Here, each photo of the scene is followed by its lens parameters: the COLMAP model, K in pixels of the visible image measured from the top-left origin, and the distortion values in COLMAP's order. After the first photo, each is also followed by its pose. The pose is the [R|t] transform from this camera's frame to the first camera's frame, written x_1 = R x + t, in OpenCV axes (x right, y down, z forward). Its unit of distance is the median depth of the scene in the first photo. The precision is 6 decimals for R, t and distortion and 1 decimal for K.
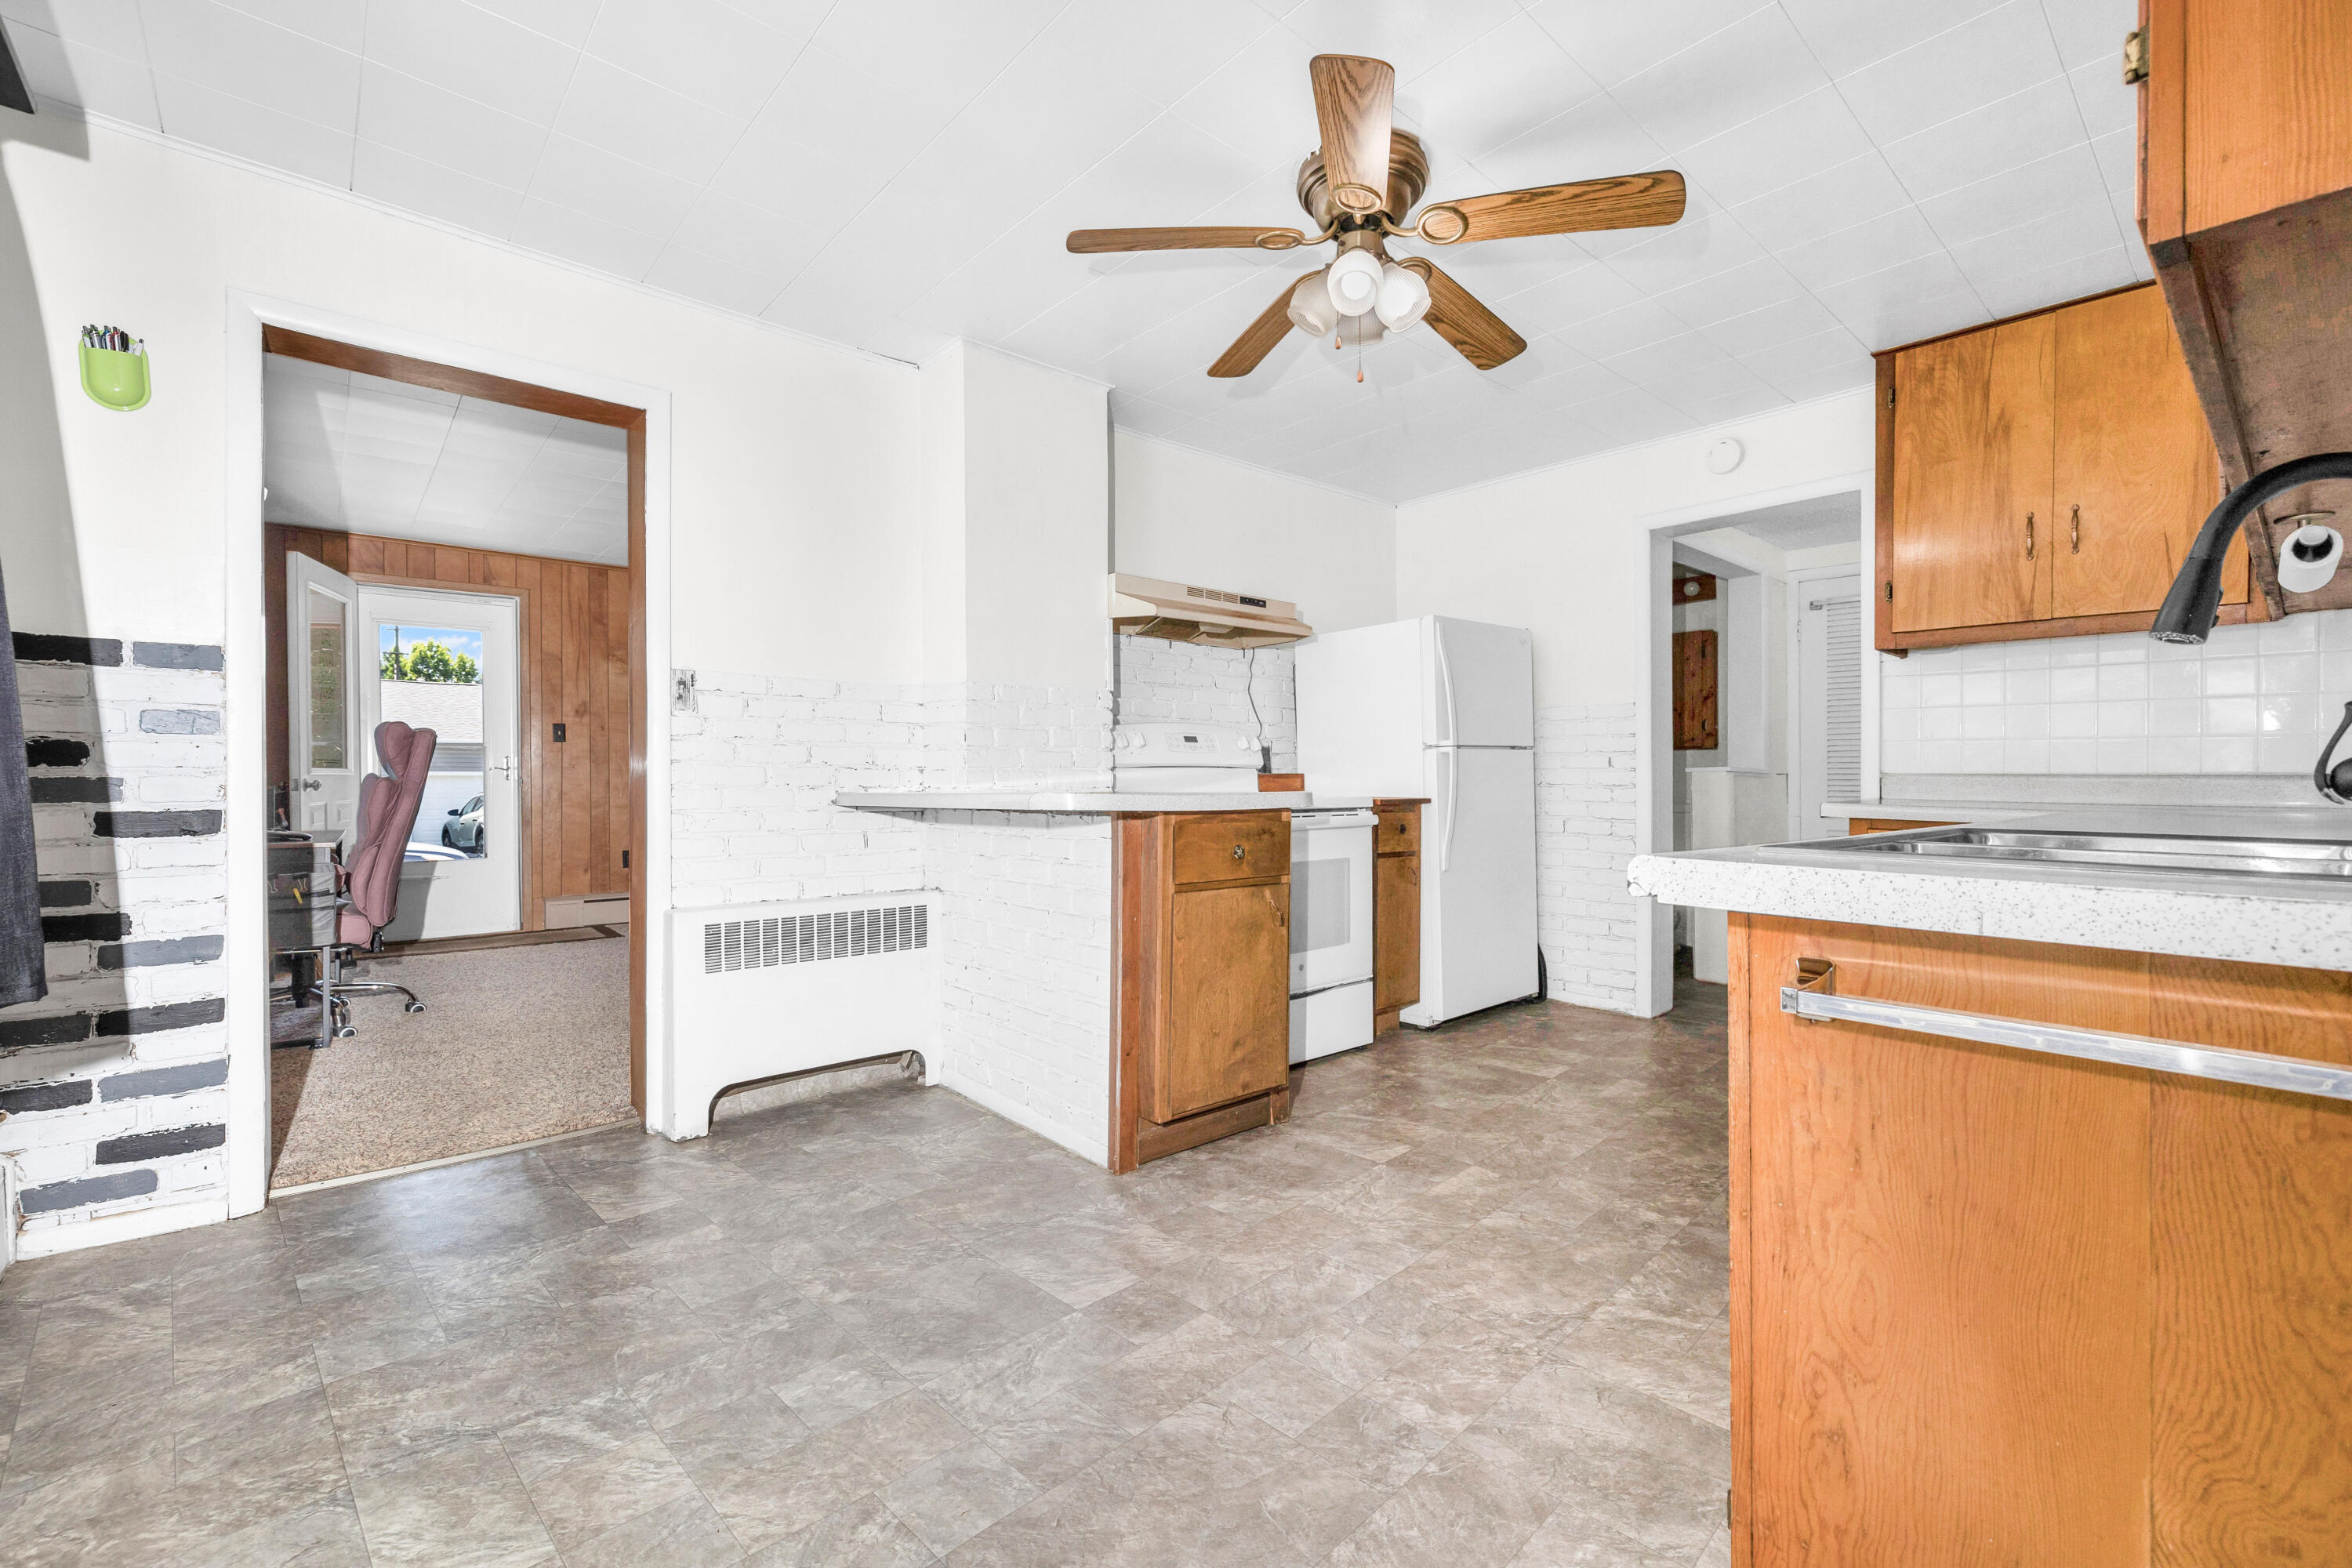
lens RADIAL K [[1004.1, 0, 1176.0], [0, 1004.1, 784.0], [0, 0, 1]] dist [-0.000886, 0.000117]
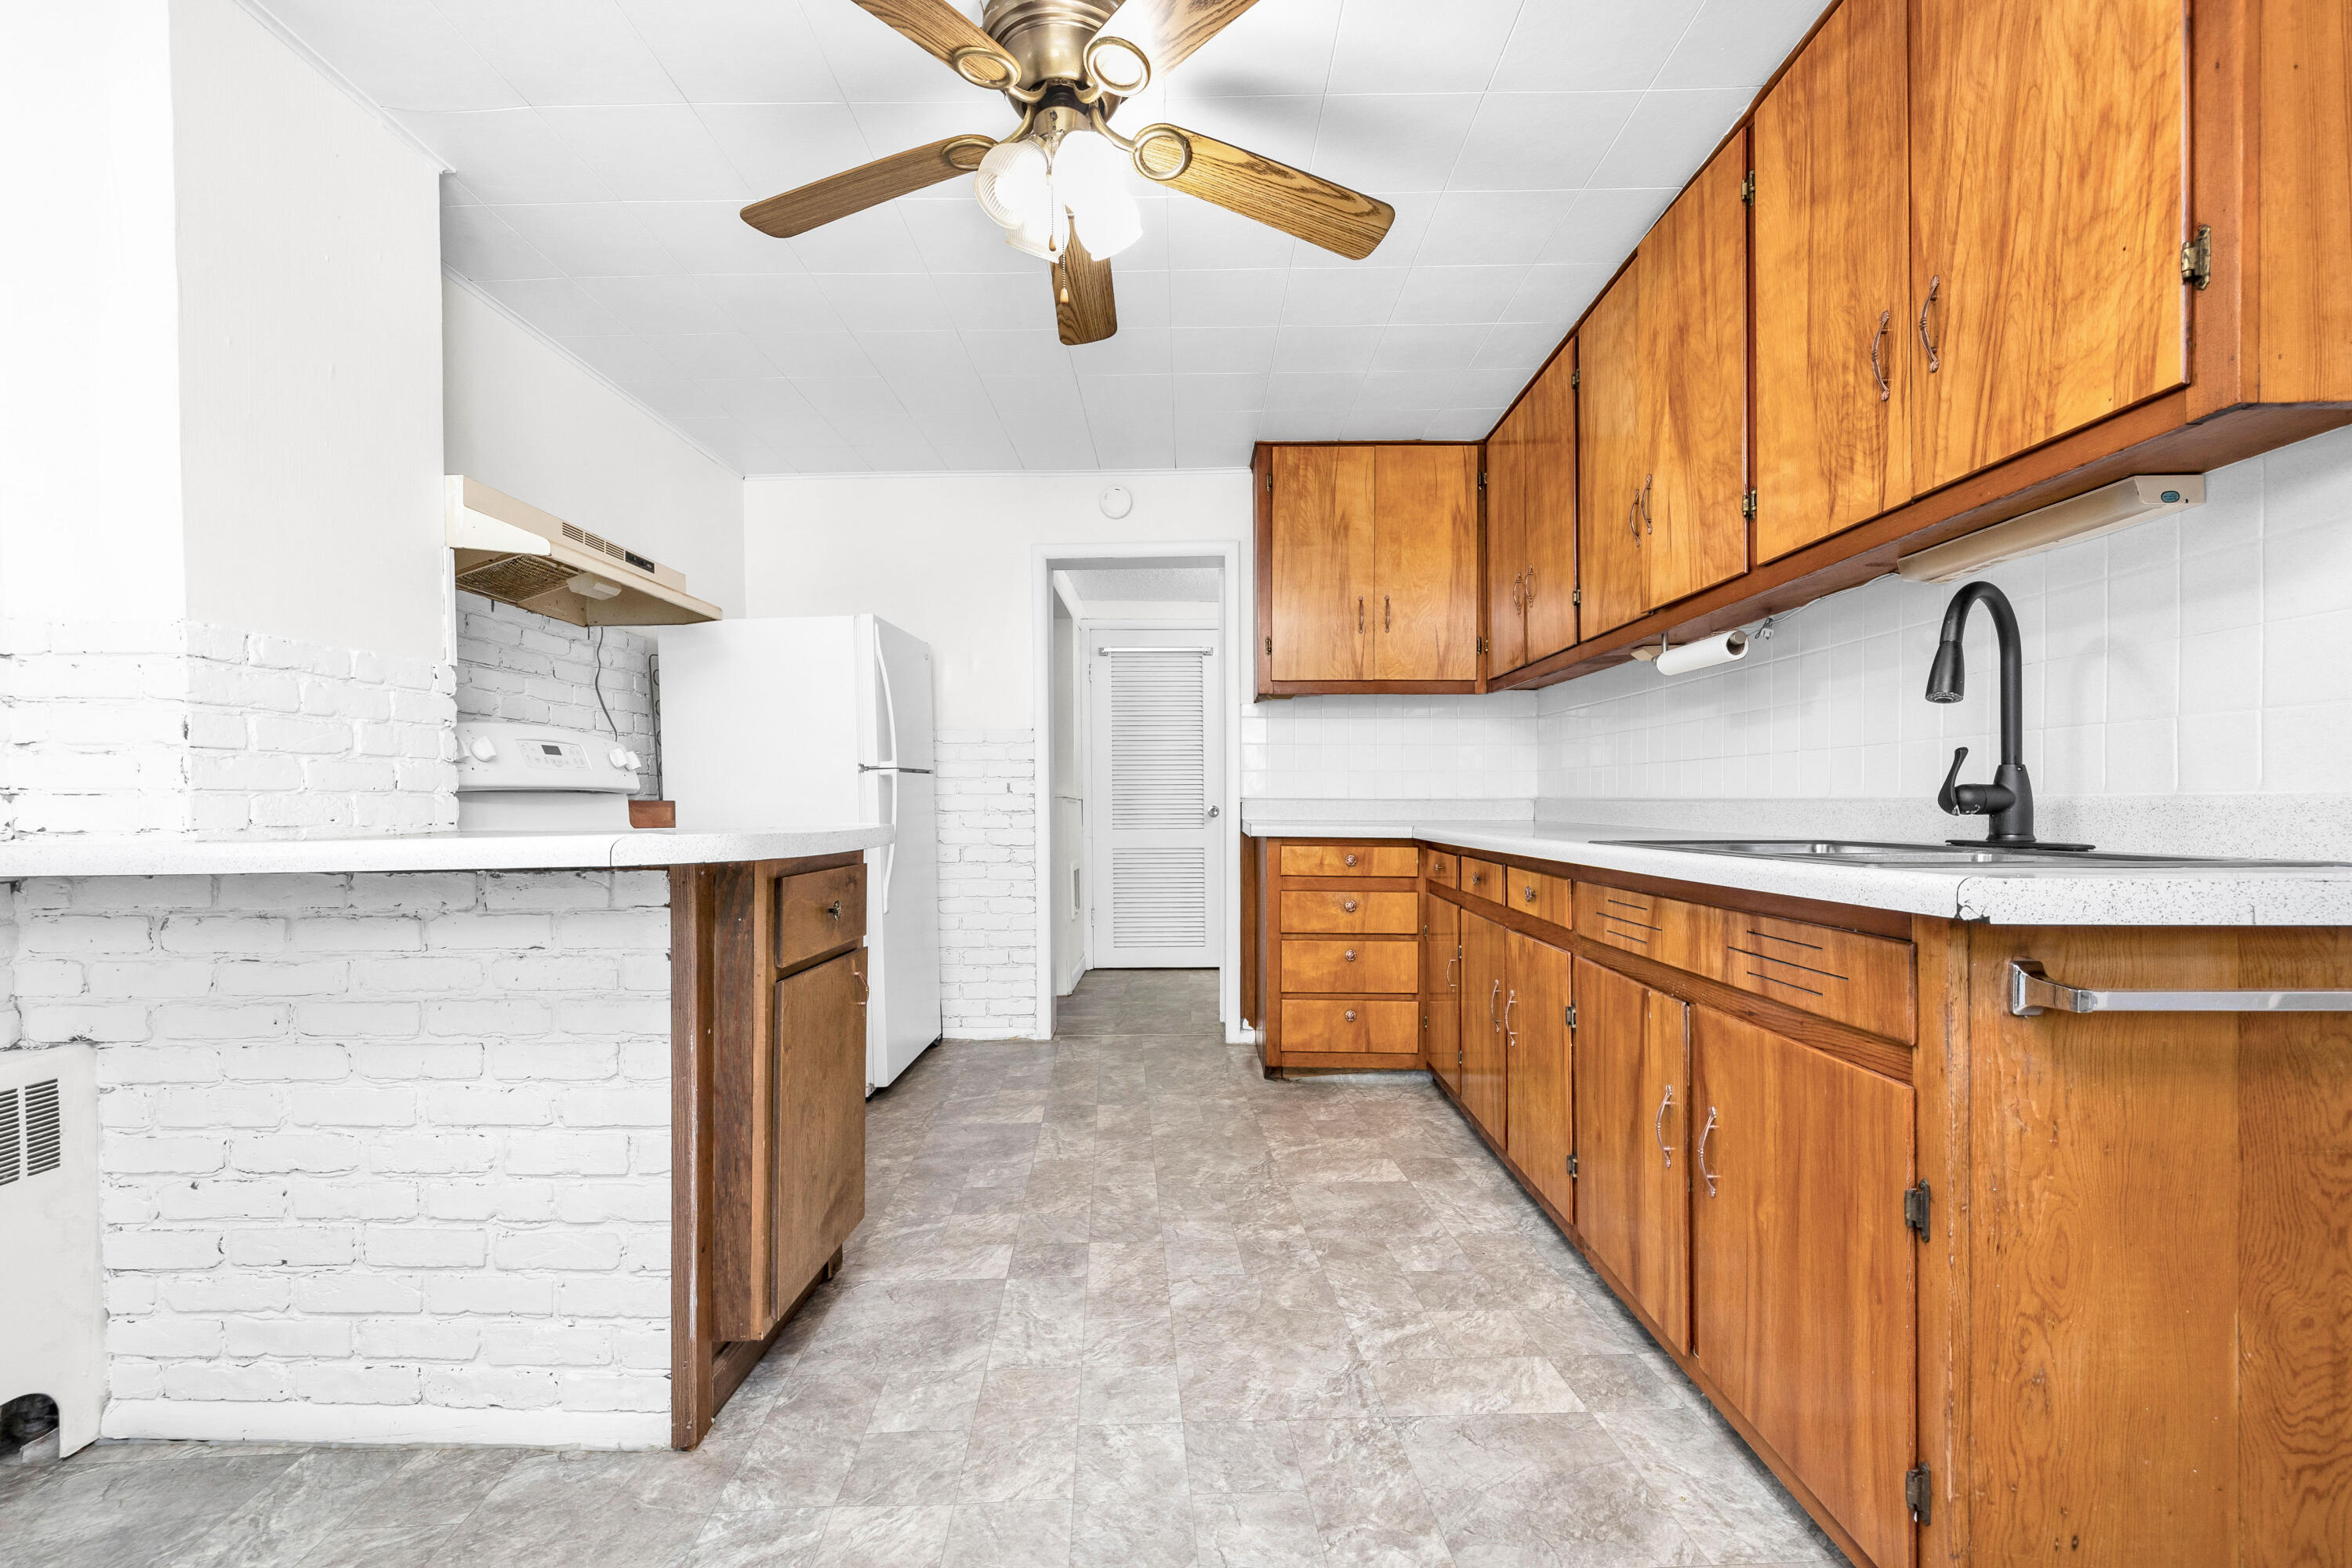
lens RADIAL K [[998.8, 0, 1180.1], [0, 998.8, 812.1], [0, 0, 1]] dist [-0.000749, -0.000185]
pose [[0.667409, -0.012153, 0.744593, -0.304786], [0.011426, 0.999916, 0.006079, -0.003203], [-0.744604, 0.004450, 0.667491, 0.358657]]
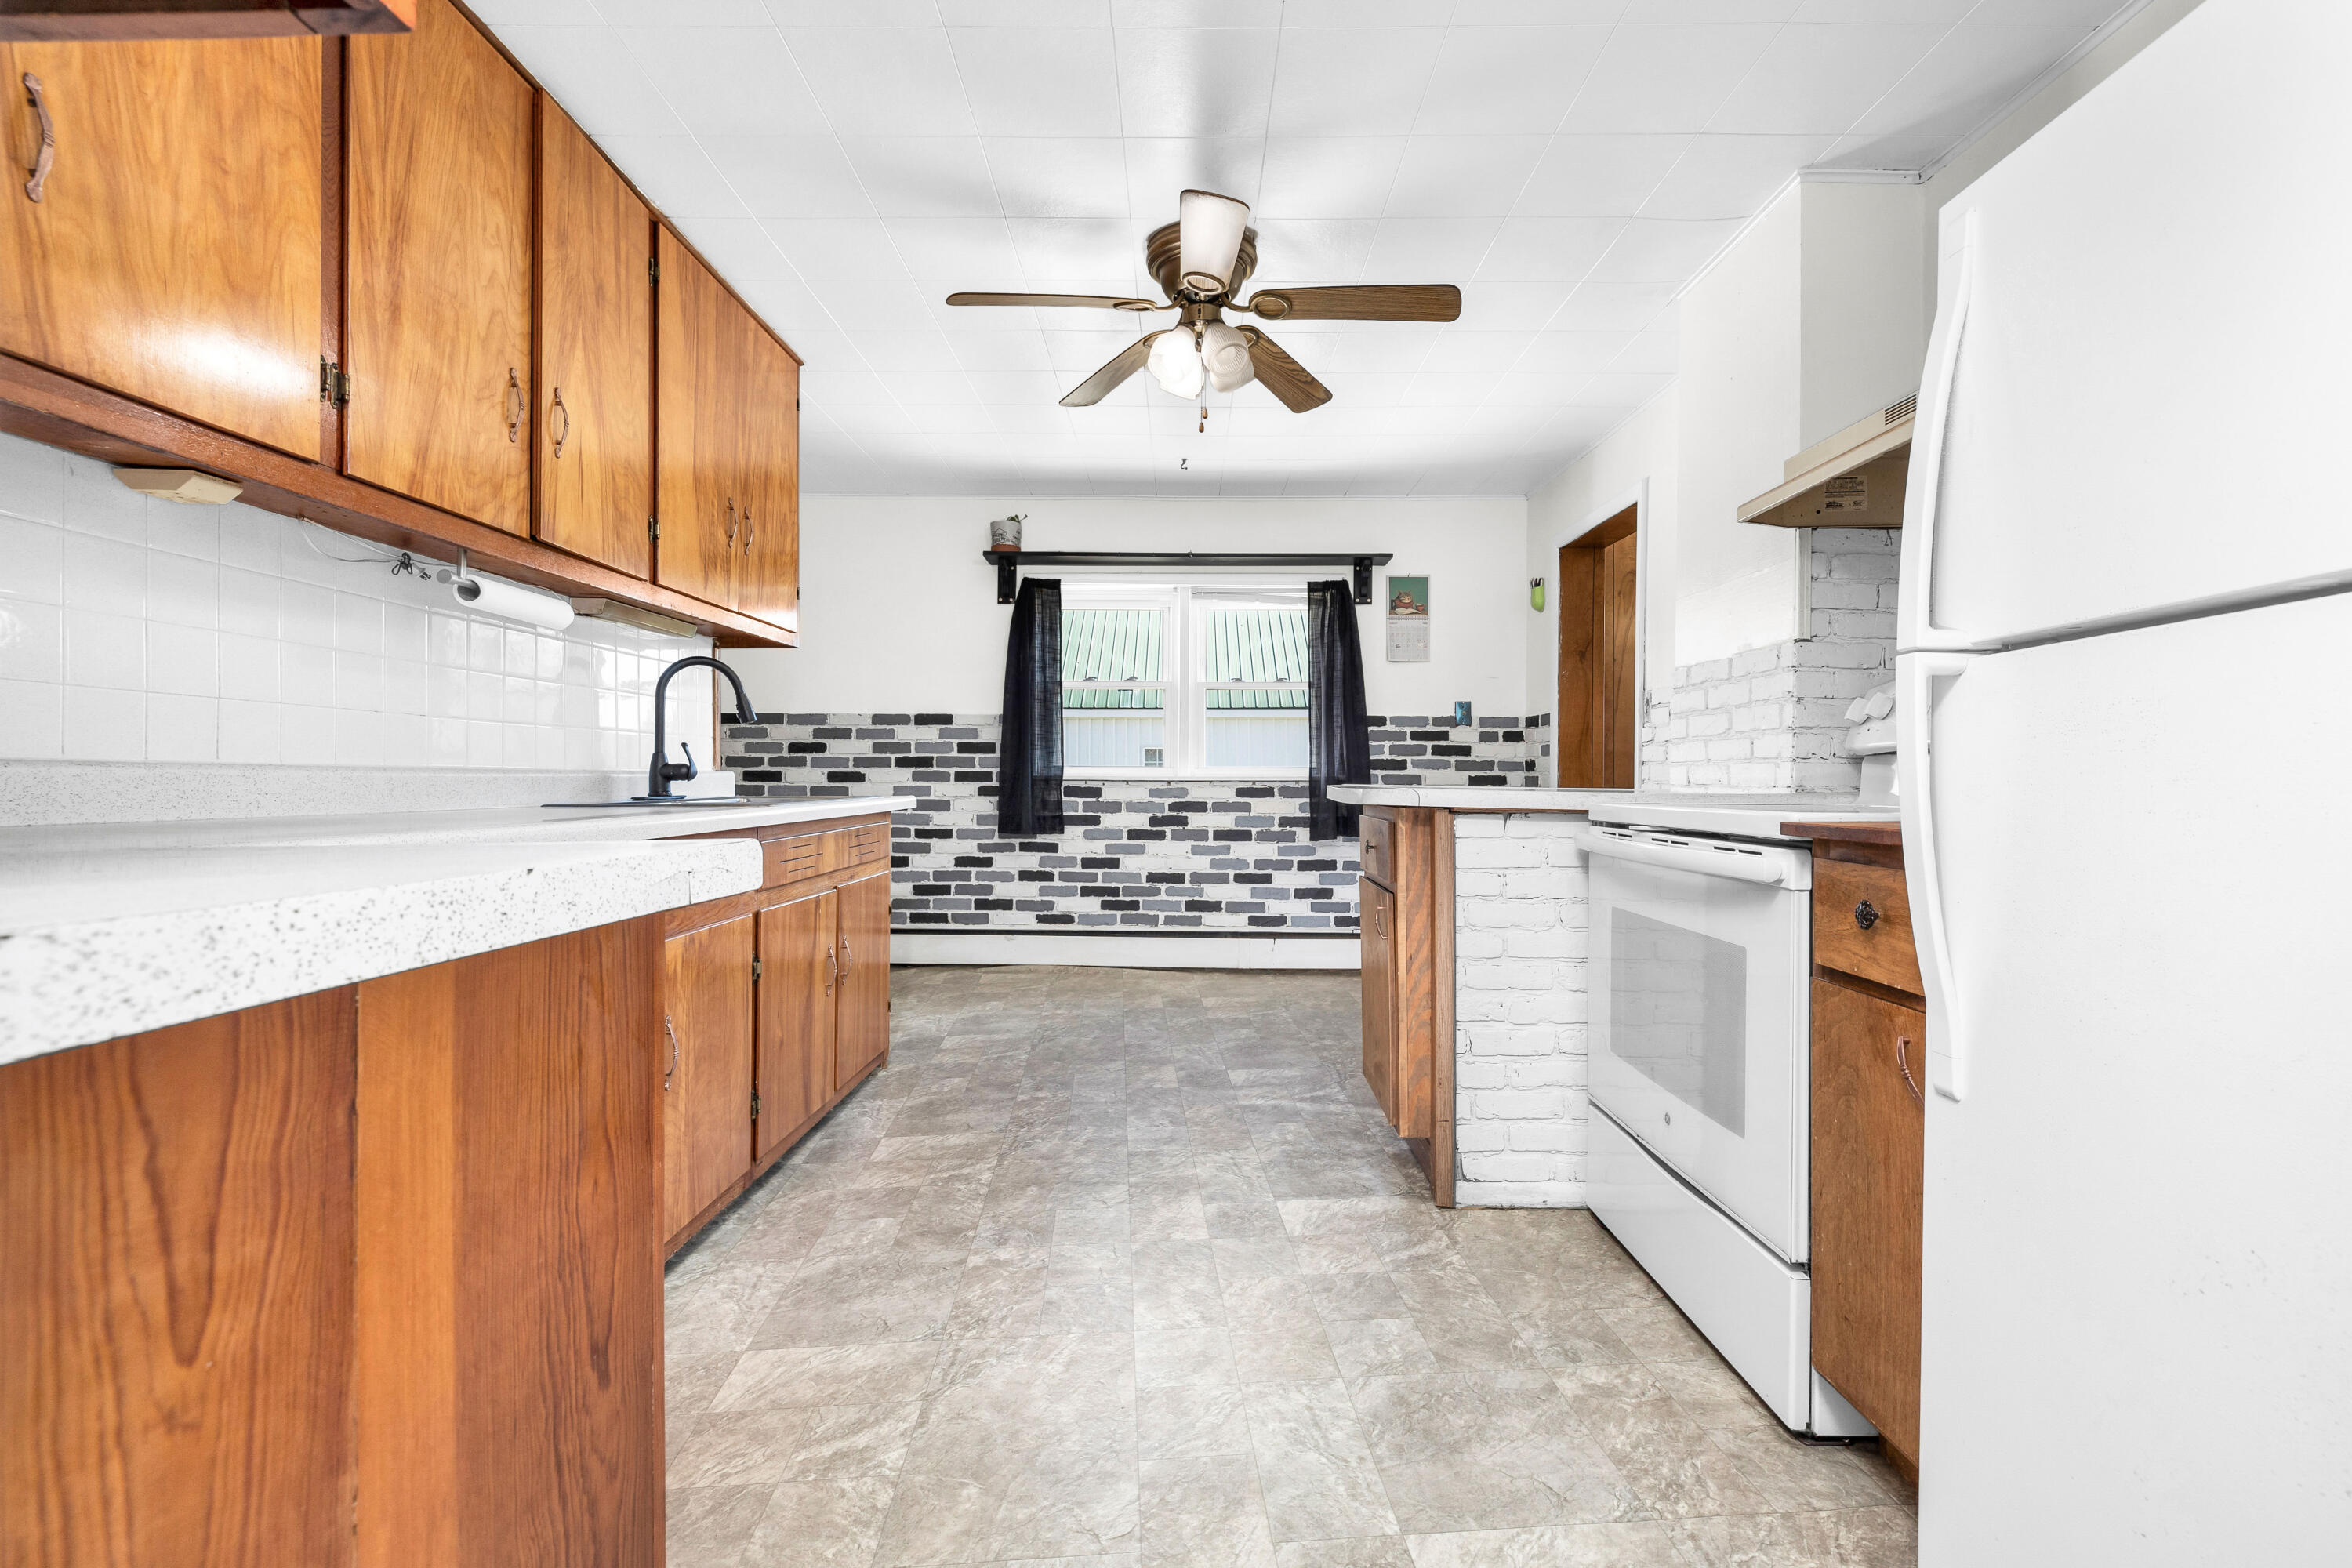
lens RADIAL K [[1004.1, 0, 1176.0], [0, 1004.1, 784.0], [0, 0, 1]] dist [-0.000886, 0.000117]
pose [[-0.671300, 0.003083, -0.741180, 0.941249], [-0.008890, 0.999886, 0.012210, -0.004820], [0.741133, 0.014786, -0.671196, 1.553761]]
